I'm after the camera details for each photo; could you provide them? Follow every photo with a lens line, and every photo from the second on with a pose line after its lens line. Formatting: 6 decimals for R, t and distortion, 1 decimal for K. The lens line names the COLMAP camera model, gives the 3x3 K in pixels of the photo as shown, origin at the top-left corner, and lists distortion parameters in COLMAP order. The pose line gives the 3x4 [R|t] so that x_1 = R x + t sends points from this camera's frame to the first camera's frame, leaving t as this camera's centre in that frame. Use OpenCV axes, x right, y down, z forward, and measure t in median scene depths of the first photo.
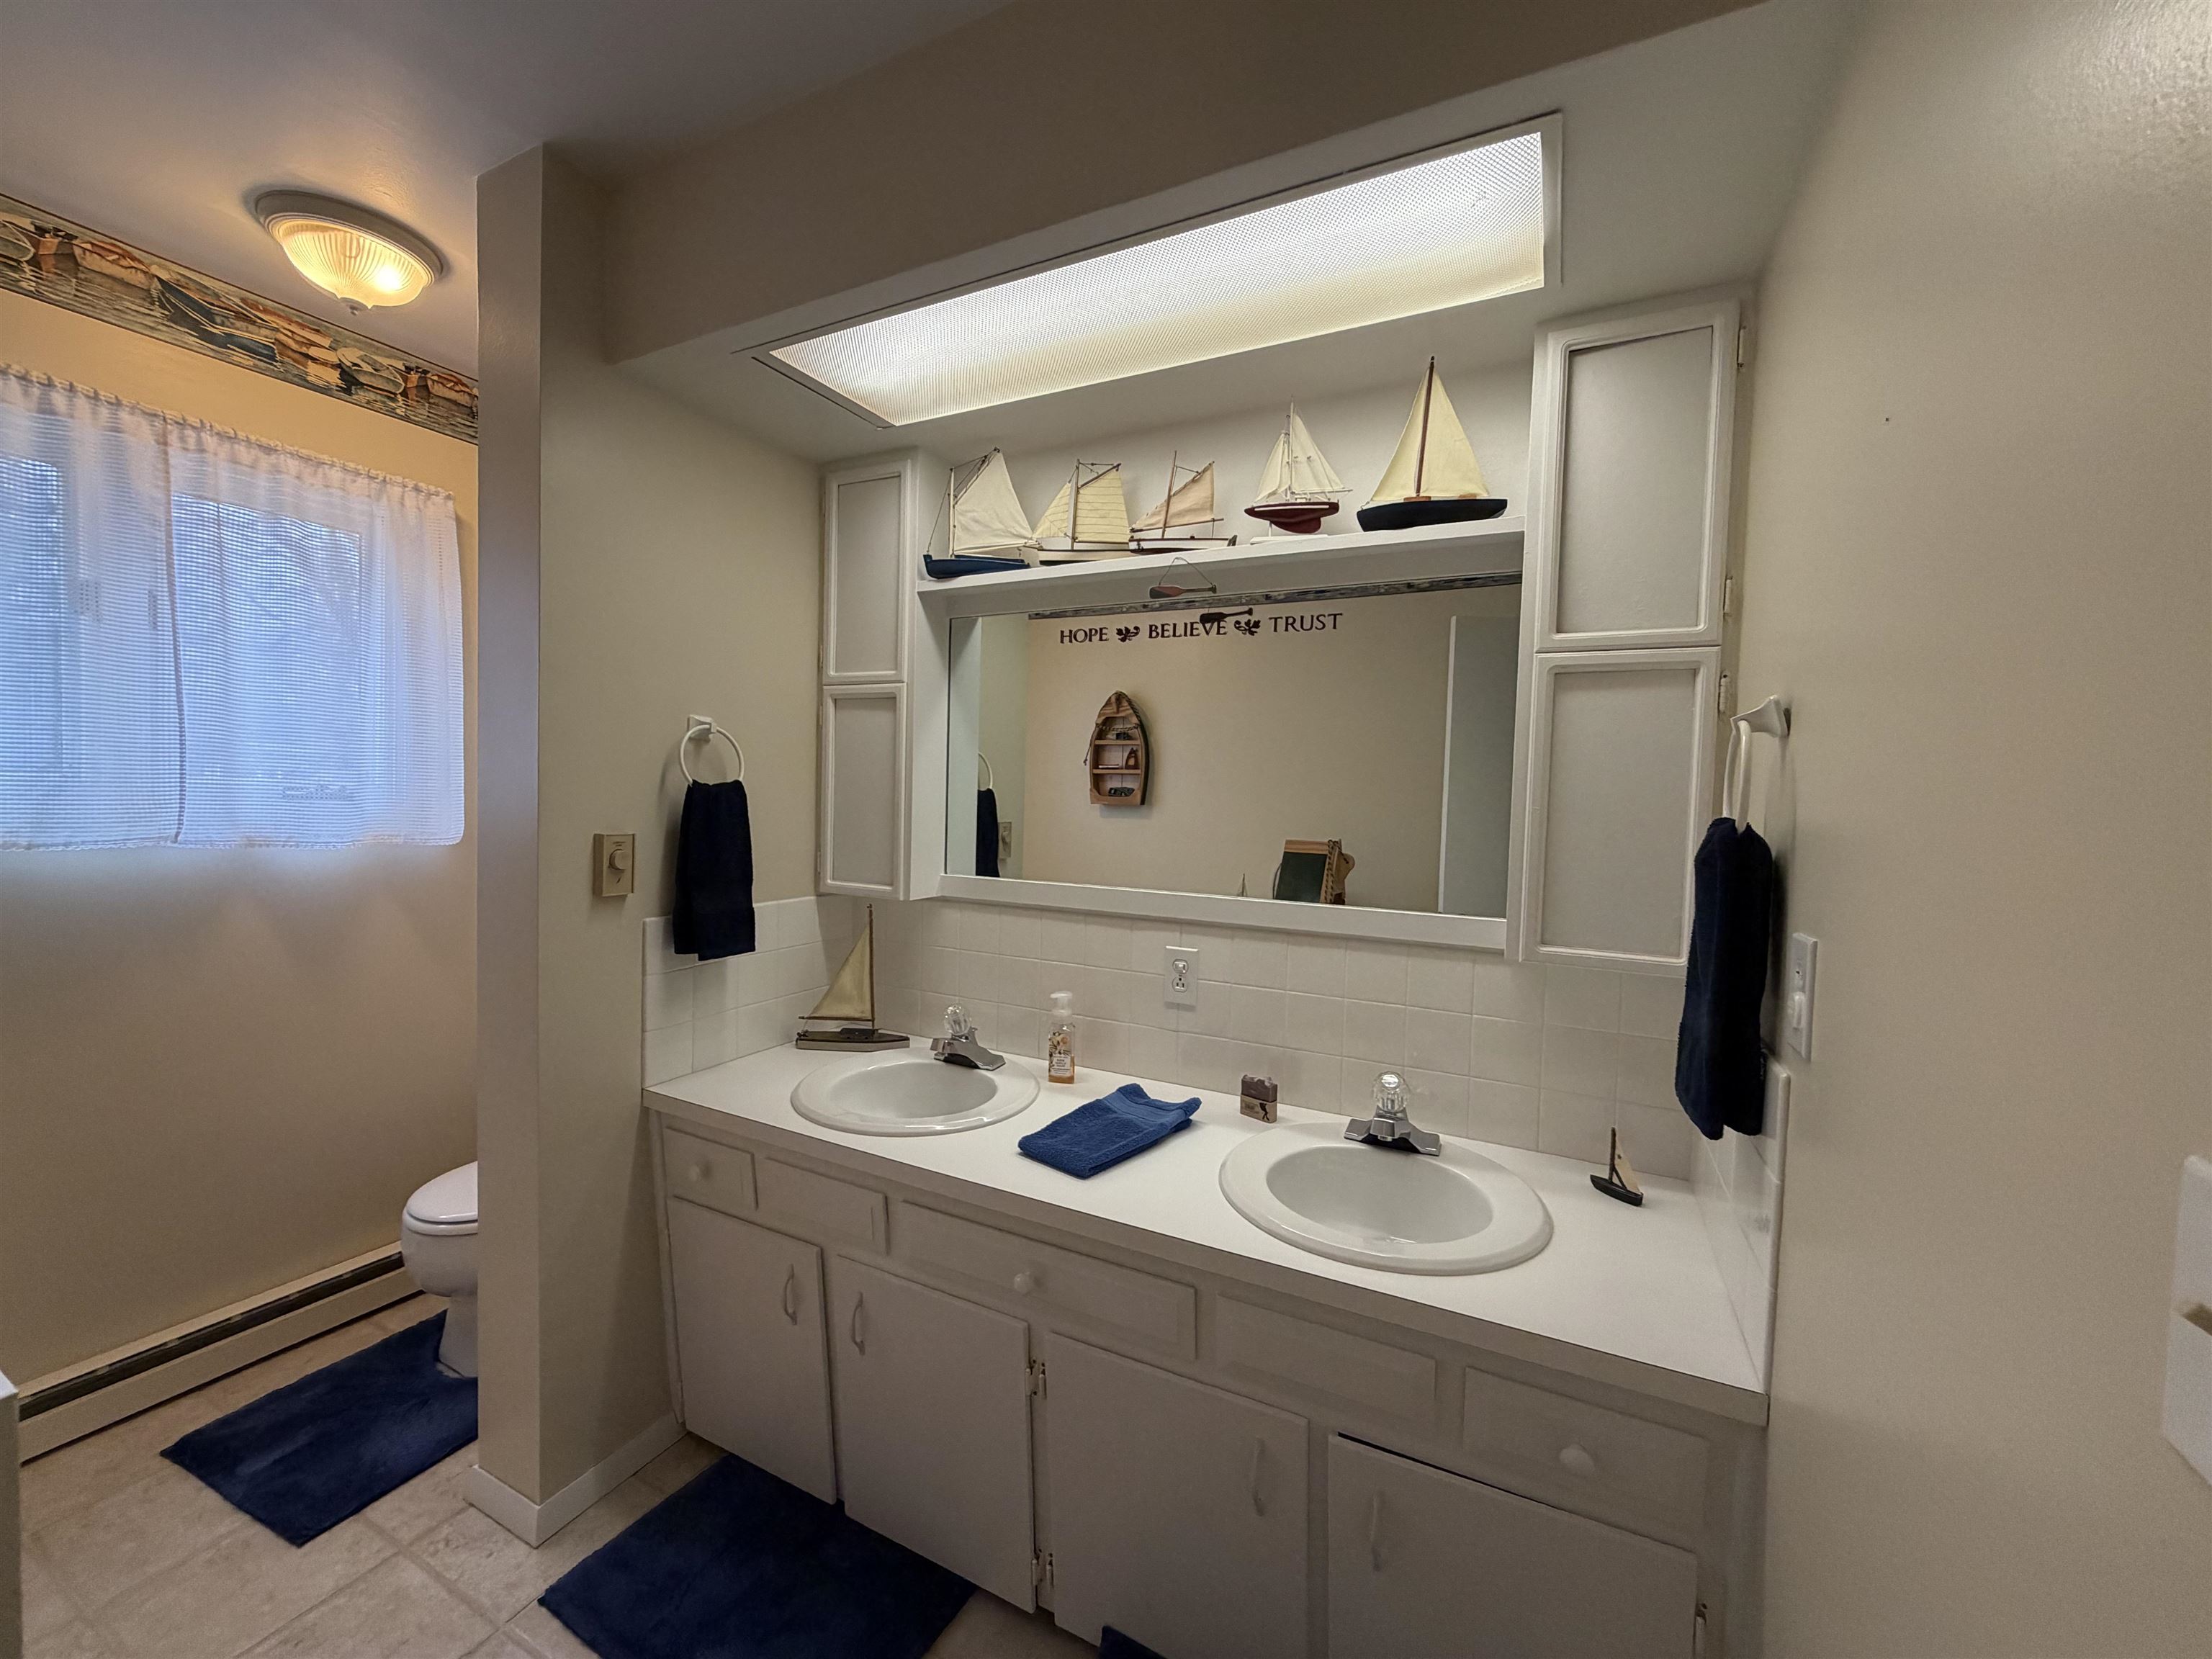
lens RADIAL K [[883.7, 0, 1100.9], [0, 883.7, 832.3], [0, 0, 1]] dist [0.001340, 0.000205]
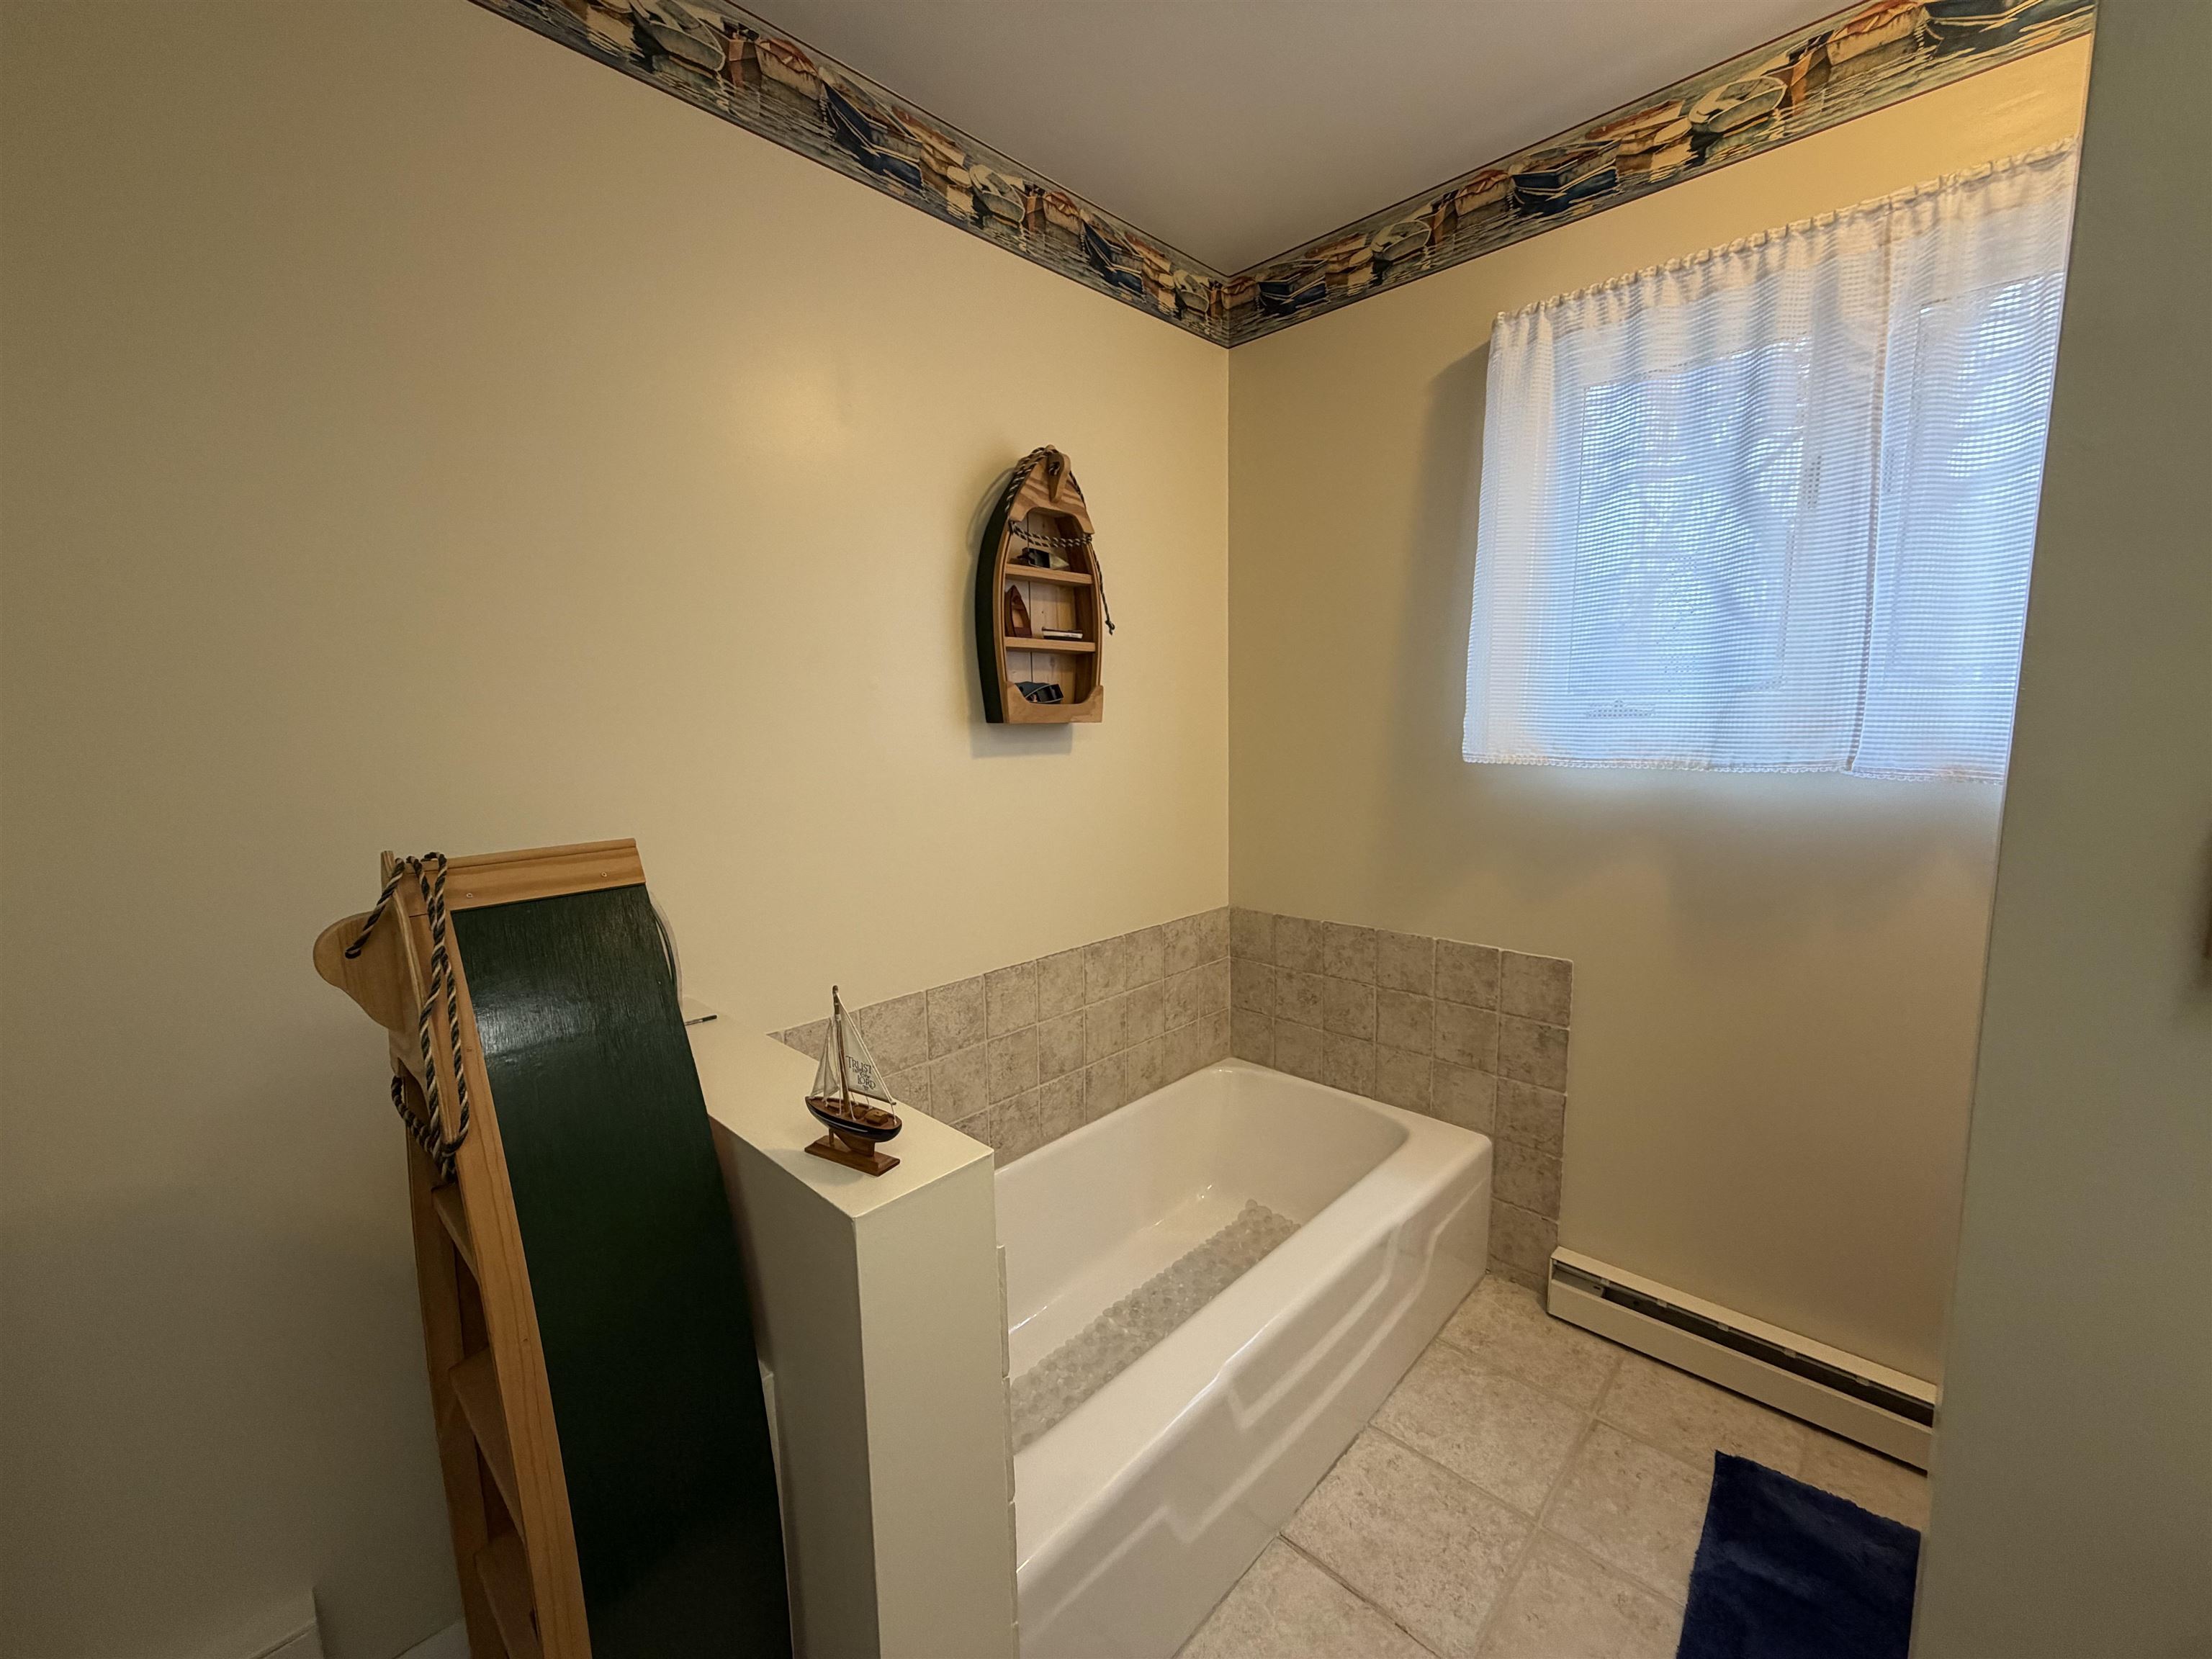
lens RADIAL K [[883.7, 0, 1105.2], [0, 883.7, 824.9], [0, 0, 1]] dist [0.001340, 0.000205]
pose [[-0.289484, 0.098570, -0.952094, -0.100028], [-0.030636, 0.993220, 0.112142, -0.008493], [0.956693, 0.061631, -0.284501, 0.645232]]
